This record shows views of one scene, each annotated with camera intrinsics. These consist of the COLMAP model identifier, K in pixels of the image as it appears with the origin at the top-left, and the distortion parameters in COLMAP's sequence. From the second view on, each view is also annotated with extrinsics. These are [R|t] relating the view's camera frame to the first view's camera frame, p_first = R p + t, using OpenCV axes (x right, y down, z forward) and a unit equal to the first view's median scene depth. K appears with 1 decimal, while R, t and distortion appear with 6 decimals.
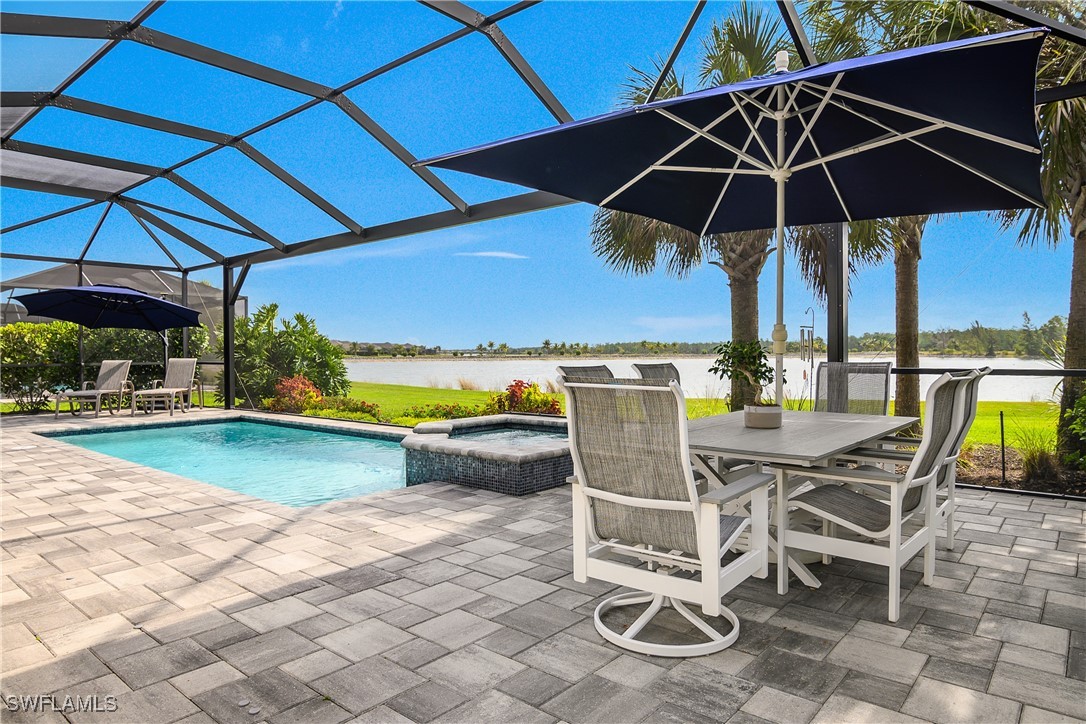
lens RADIAL K [[650.4, 0, 545.8], [0, 650.4, 353.0], [0, 0, 1]] dist [-0.023906, 0.005568]
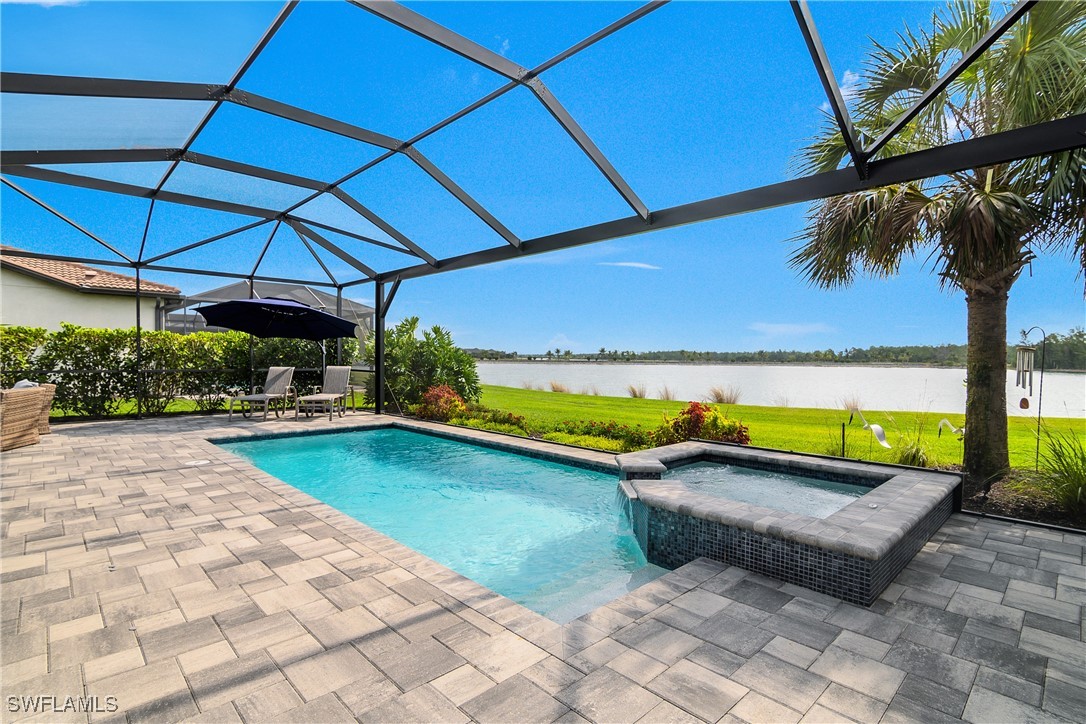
lens RADIAL K [[524.7, 0, 542.9], [0, 524.7, 366.1], [0, 0, 1]] dist [-0.013263, 0.000979]
pose [[0.993269, 0.019162, -0.114238, -0.130645], [-0.017483, 0.999724, 0.015678, -0.012980], [0.114507, -0.013575, 0.993330, 0.175904]]
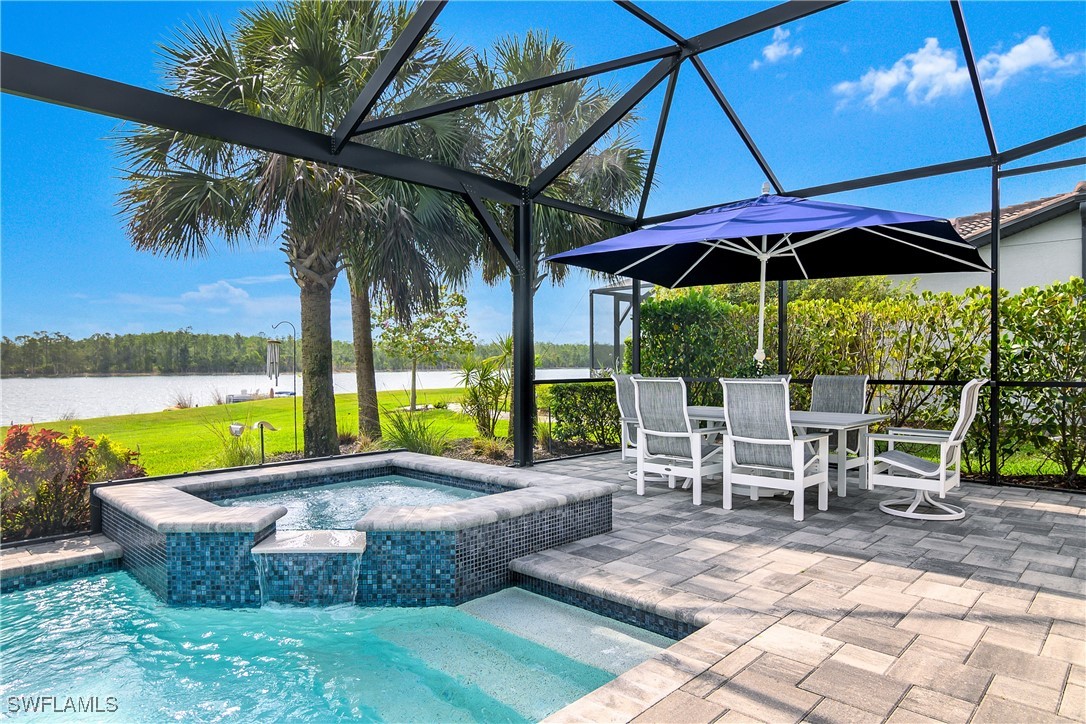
lens RADIAL K [[650.4, 0, 543.6], [0, 650.4, 360.7], [0, 0, 1]] dist [-0.023906, 0.005568]
pose [[0.076427, 0.014136, 0.996975, -0.379204], [0.005144, 0.999881, -0.014571, 0.001186], [-0.997062, 0.006242, 0.076345, 0.417979]]
